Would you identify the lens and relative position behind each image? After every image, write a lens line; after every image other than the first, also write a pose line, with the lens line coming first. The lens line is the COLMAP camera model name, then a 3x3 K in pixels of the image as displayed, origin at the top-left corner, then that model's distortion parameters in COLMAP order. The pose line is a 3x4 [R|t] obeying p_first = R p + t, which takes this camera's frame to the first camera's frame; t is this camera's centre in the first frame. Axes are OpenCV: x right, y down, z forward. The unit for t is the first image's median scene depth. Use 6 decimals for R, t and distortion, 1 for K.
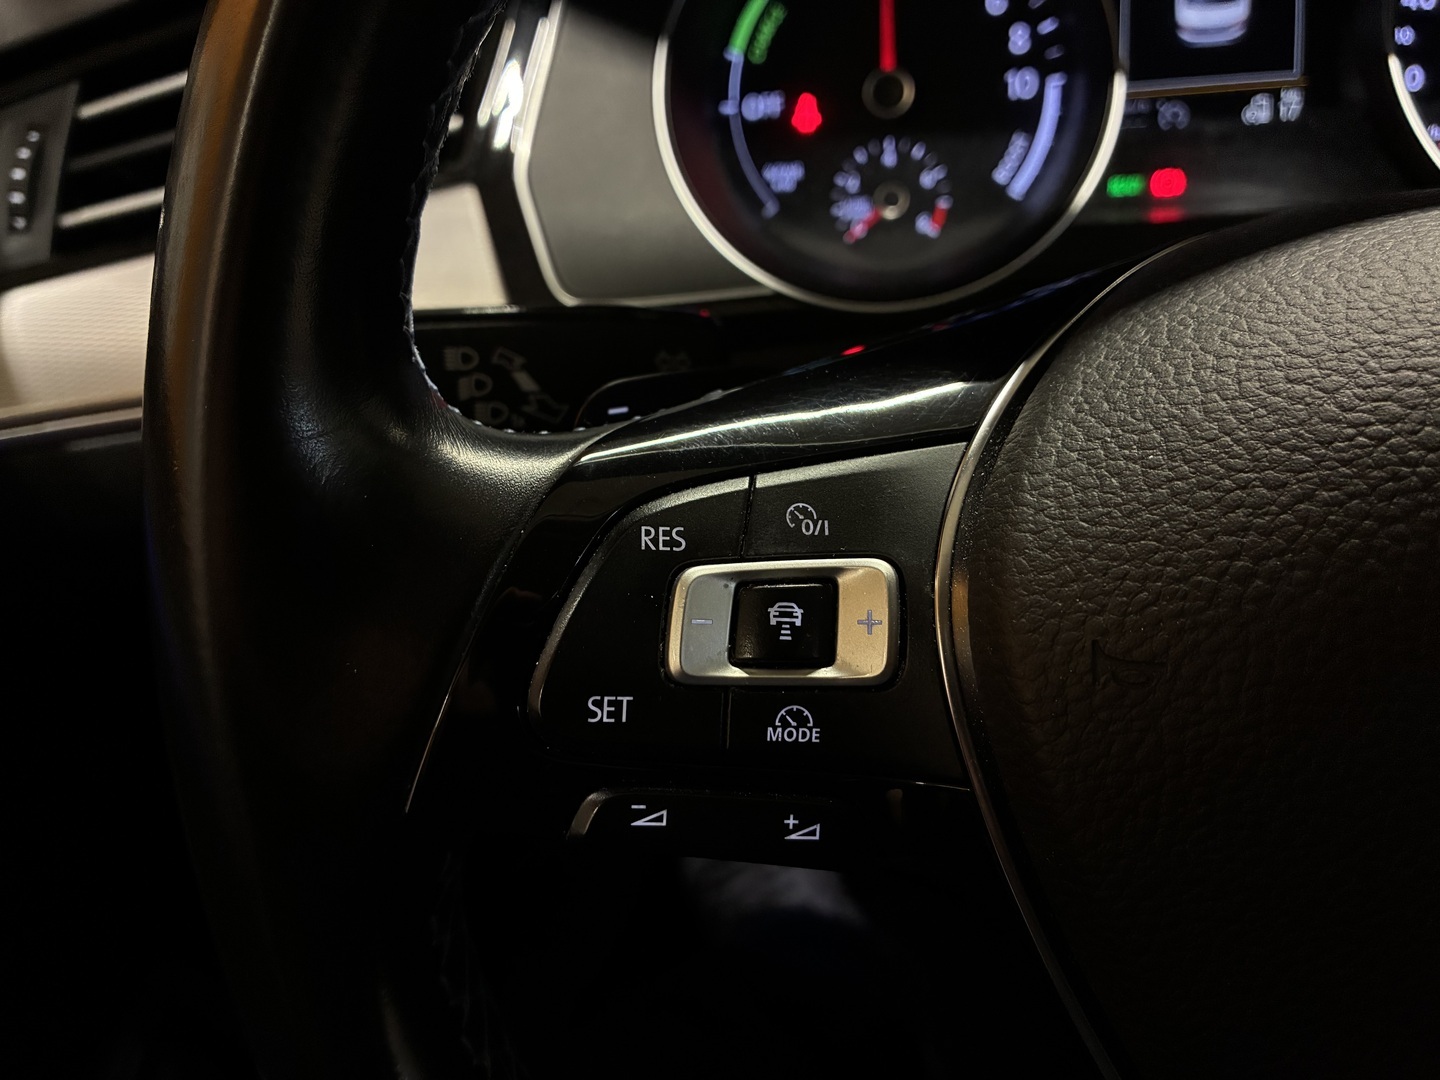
lens RADIAL K [[1104.2, 0, 720.0], [0, 1104.2, 540.0], [0, 0, 1]] dist [0.001566, -0.035361]
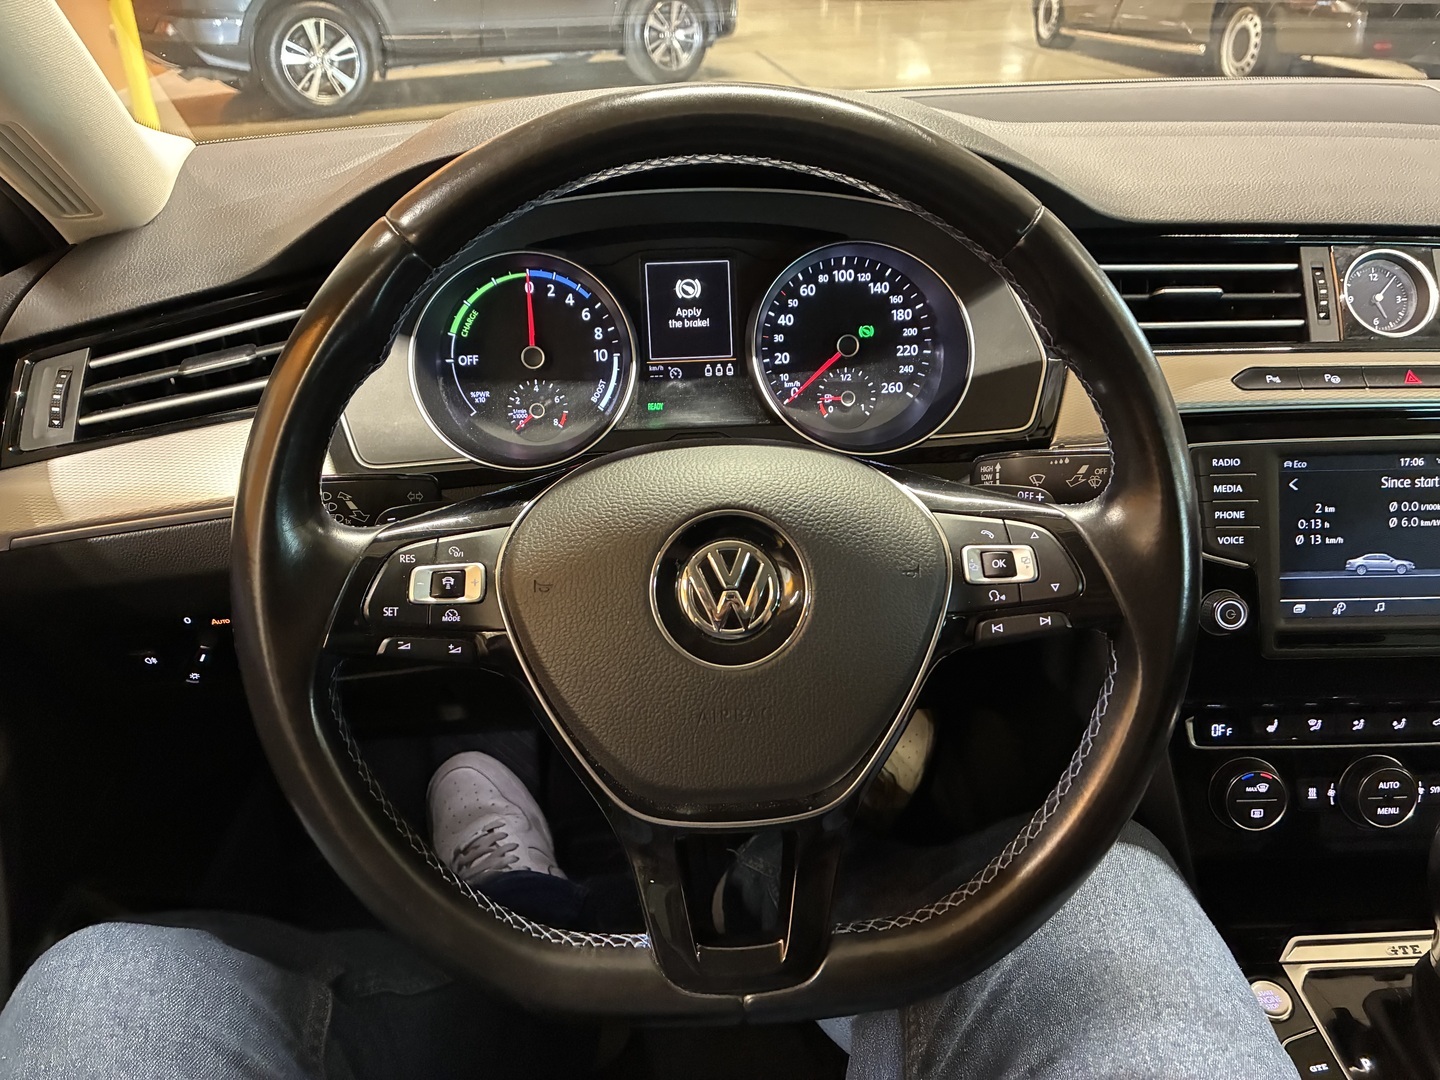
lens RADIAL K [[1006.0, 0, 720.0], [0, 1006.0, 540.0], [0, 0, 1]] dist [0.002196, -0.038355]
pose [[0.972818, -0.012171, 0.231252, 0.127167], [0.034771, 0.994973, -0.093910, 0.208153], [-0.228947, 0.099398, 0.968351, -1.676164]]
